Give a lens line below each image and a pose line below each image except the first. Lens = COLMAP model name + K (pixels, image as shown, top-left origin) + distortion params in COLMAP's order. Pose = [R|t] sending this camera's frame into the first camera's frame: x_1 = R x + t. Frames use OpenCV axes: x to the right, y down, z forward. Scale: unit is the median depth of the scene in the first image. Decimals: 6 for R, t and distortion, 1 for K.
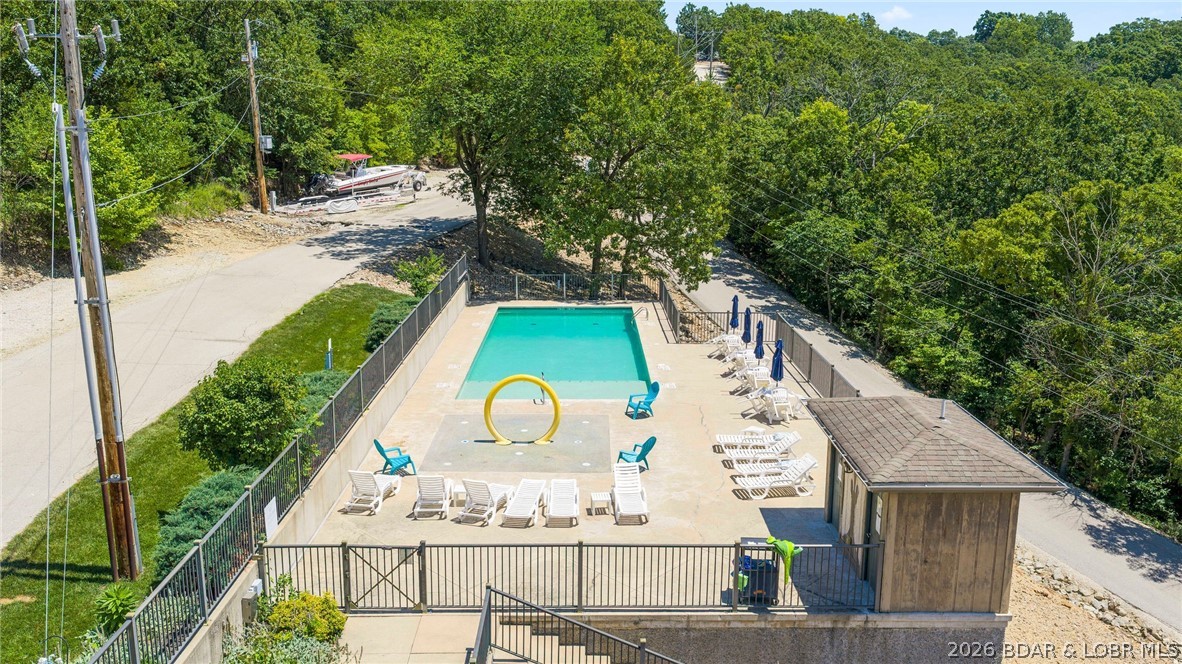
lens RADIAL K [[958.1, 0, 591.0], [0, 958.1, 332.0], [0, 0, 1]] dist [0.036448, -0.079445]
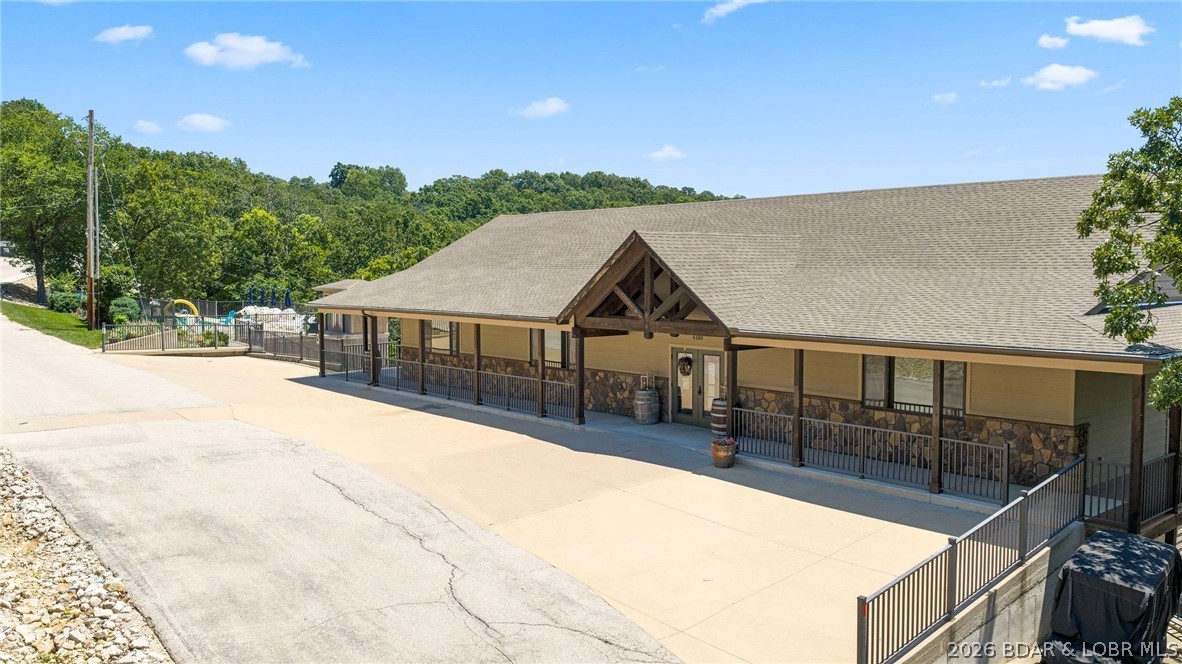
lens RADIAL K [[958.1, 0, 591.0], [0, 958.1, 332.0], [0, 0, 1]] dist [0.036448, -0.079445]
pose [[0.806483, -0.044448, 0.589584, -0.058057], [0.129498, 0.986238, -0.102788, 0.044061], [-0.576901, 0.159247, 0.801140, -0.125315]]
